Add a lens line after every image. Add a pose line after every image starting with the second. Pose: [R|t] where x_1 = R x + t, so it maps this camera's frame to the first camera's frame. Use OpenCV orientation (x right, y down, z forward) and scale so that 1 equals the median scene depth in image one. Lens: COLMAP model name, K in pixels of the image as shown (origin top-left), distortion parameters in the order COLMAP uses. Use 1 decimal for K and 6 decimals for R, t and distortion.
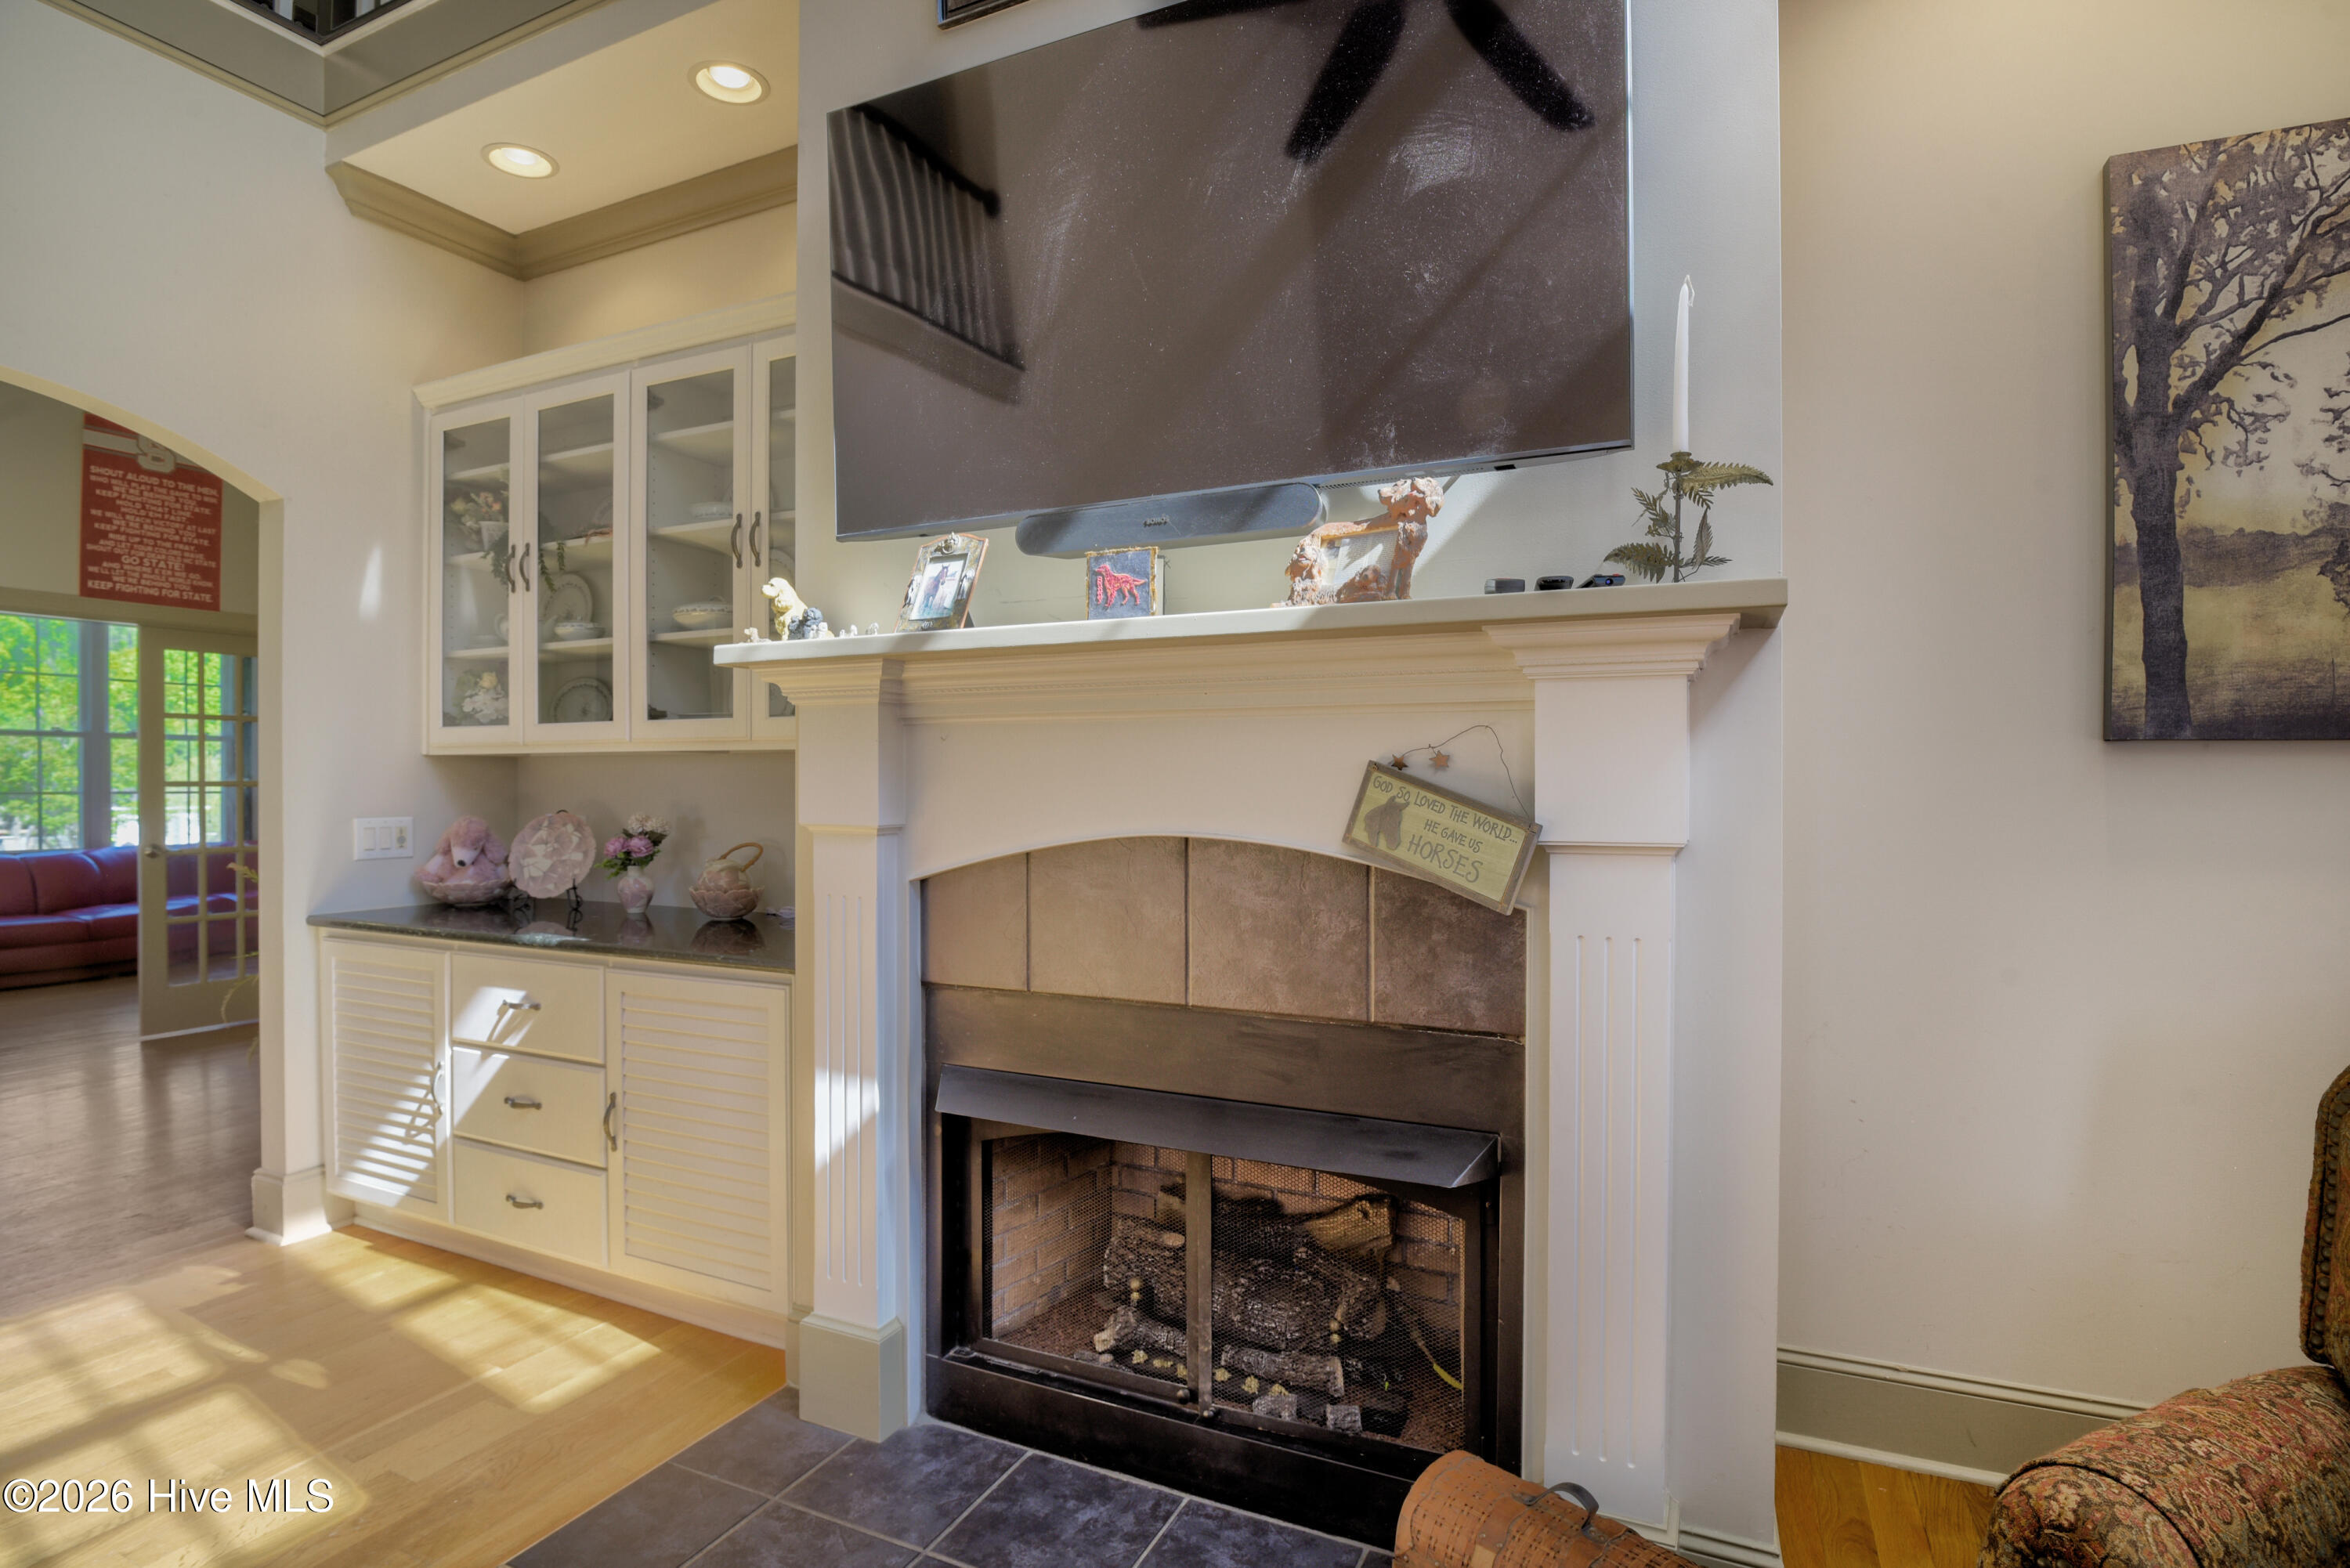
lens RADIAL K [[1139.1, 0, 1182.6], [0, 1139.1, 786.3], [0, 0, 1]] dist [-0.019327, -0.000410]
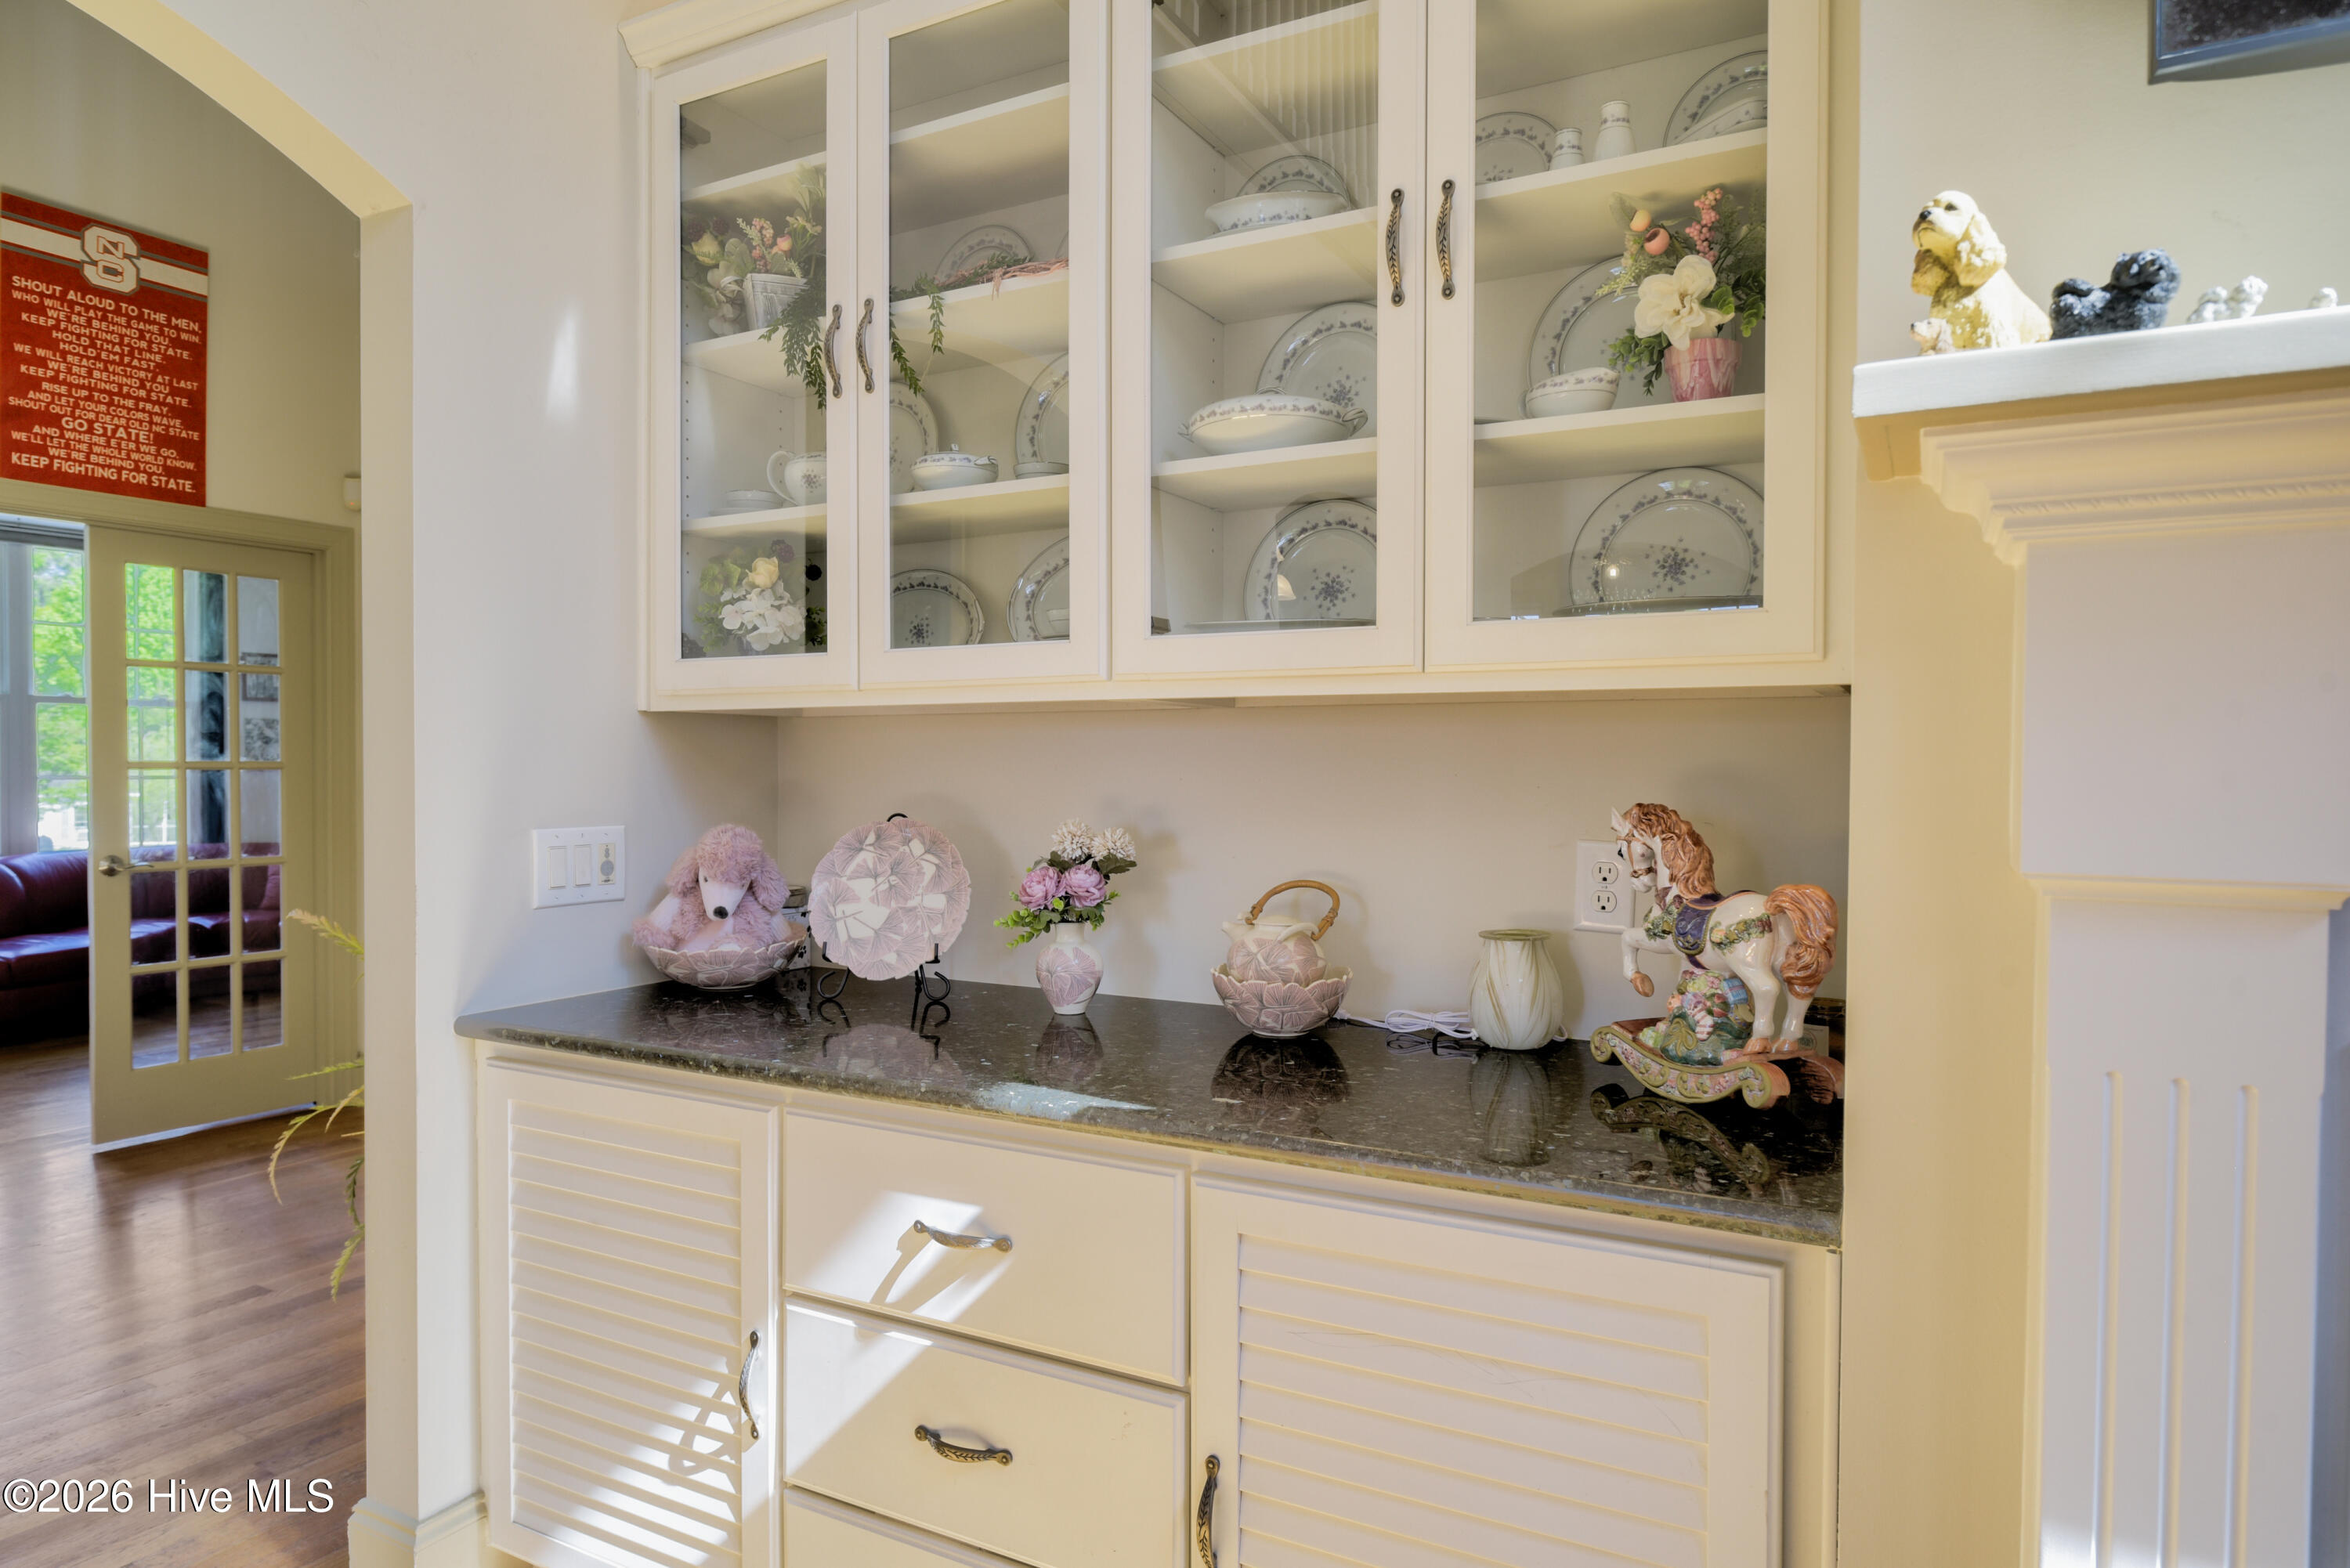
lens RADIAL K [[1350.3, 0, 1175.0], [0, 1350.3, 784.0], [0, 0, 1]] dist [0.003407, -0.000055]
pose [[0.998410, 0.002394, -0.056325, -0.386424], [-0.001855, 0.999952, 0.009622, 0.000452], [0.056345, -0.009502, 0.998366, 0.371627]]
